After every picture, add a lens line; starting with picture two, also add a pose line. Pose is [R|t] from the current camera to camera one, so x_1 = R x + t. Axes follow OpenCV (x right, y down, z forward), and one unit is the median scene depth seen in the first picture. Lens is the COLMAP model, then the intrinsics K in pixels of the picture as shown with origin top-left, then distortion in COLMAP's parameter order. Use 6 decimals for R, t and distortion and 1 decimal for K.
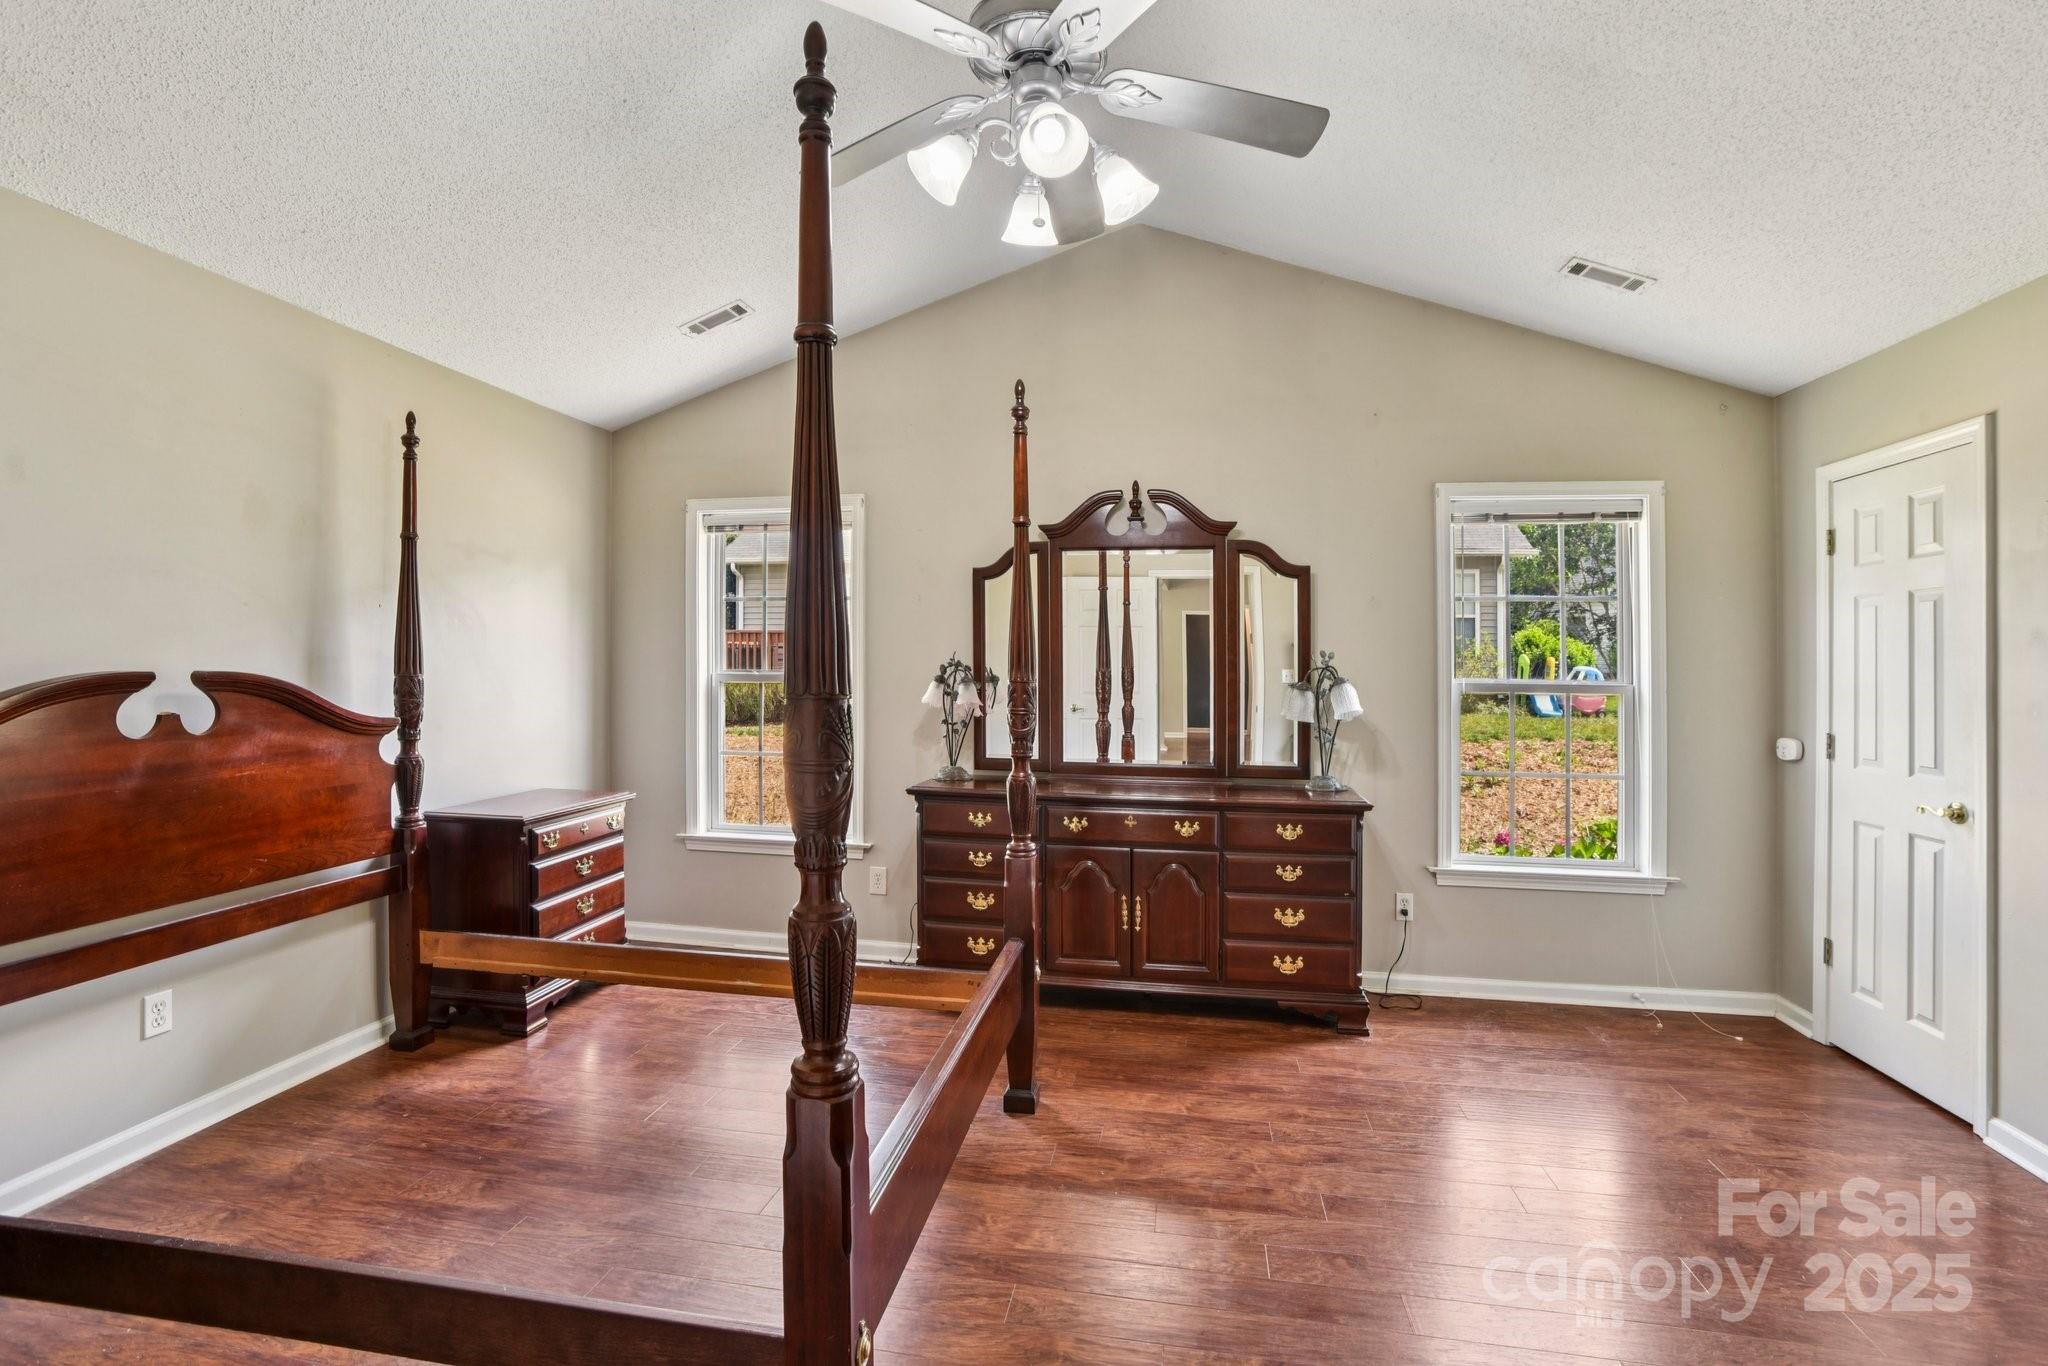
lens RADIAL K [[917.2, 0, 1020.4], [0, 917.2, 671.1], [0, 0, 1]] dist [-0.031898, 0.000160]
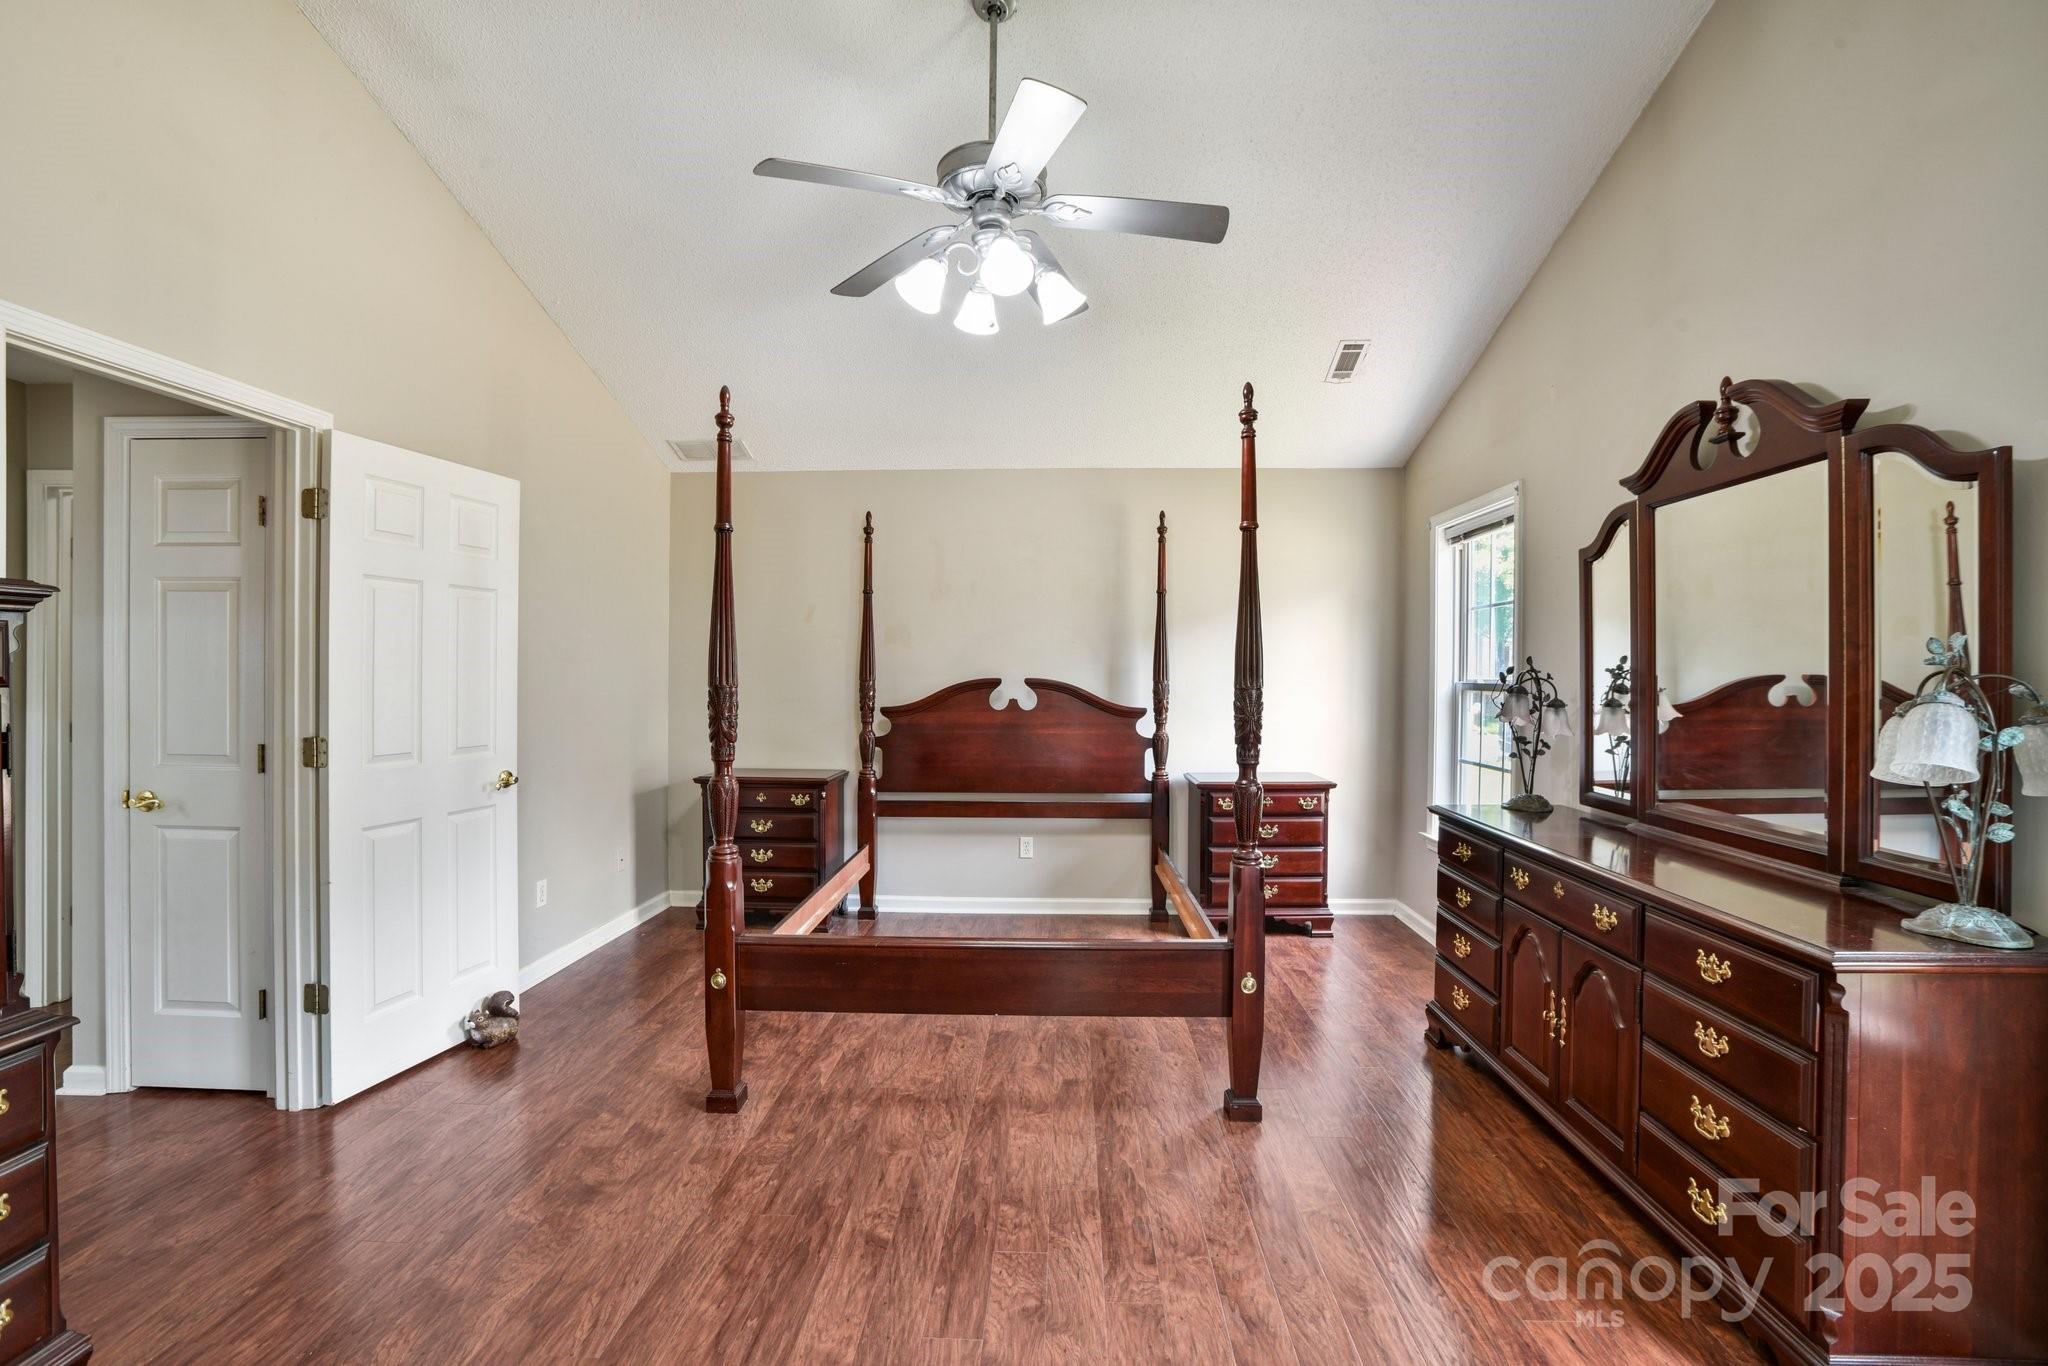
lens RADIAL K [[899.0, 0, 1044.9], [0, 899.0, 683.4], [0, 0, 1]] dist [-0.045037, 0.014559]
pose [[0.160605, 0.004007, -0.987011, 0.815716], [-0.003217, 0.999989, 0.003536, 0.003727], [0.987014, 0.002607, 0.160616, 0.557595]]
